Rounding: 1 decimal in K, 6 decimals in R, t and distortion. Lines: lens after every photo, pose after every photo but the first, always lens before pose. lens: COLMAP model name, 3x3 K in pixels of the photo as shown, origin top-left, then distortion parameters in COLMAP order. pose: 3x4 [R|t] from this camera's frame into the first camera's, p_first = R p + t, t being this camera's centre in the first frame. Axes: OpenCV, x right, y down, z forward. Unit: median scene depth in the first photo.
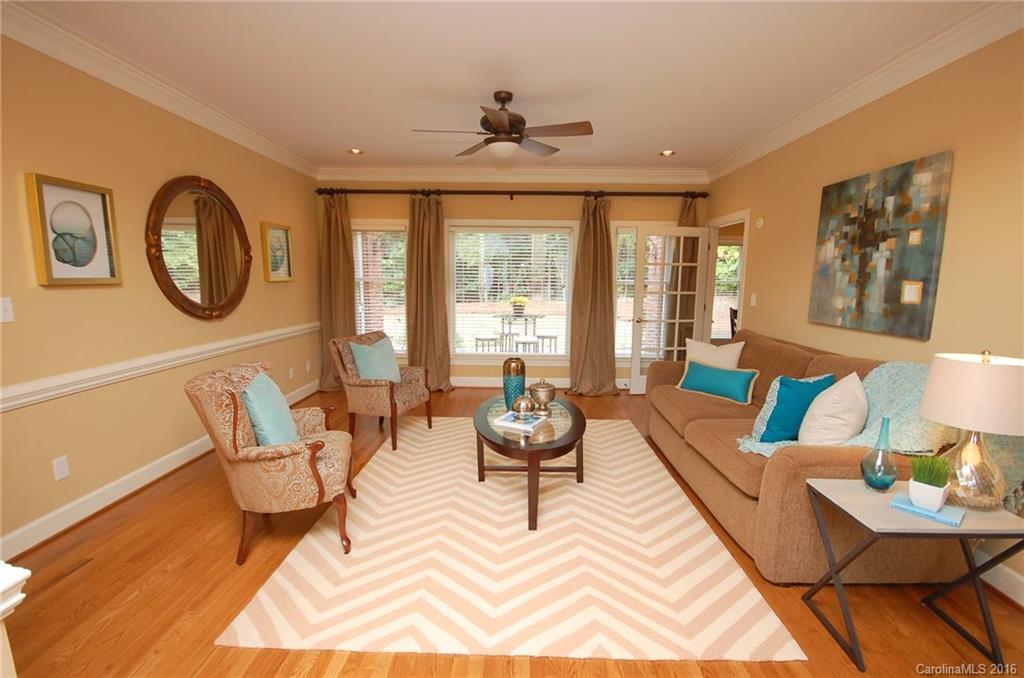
lens RADIAL K [[449.0, 0, 512.0], [0, 449.0, 339.0], [0, 0, 1]] dist [0.002294, -0.006974]
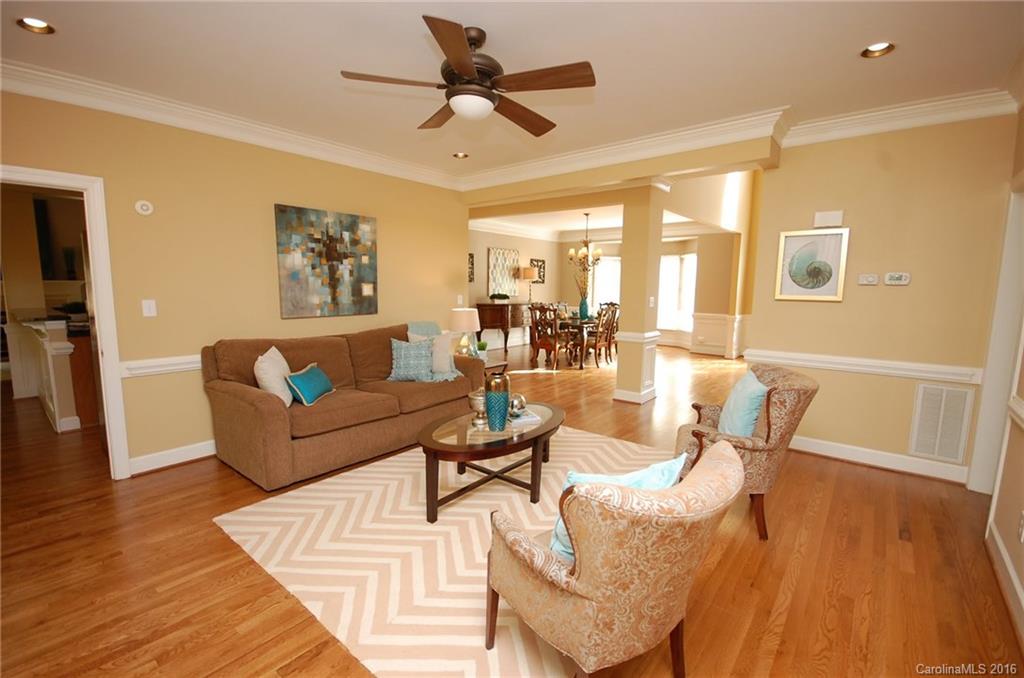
lens RADIAL K [[449.0, 0, 512.0], [0, 449.0, 339.0], [0, 0, 1]] dist [0.002294, -0.006974]
pose [[-0.783813, -0.091209, 0.614262, -0.630685], [0.068495, 0.970422, 0.231494, -0.257929], [-0.617208, 0.223522, -0.754382, 1.821787]]
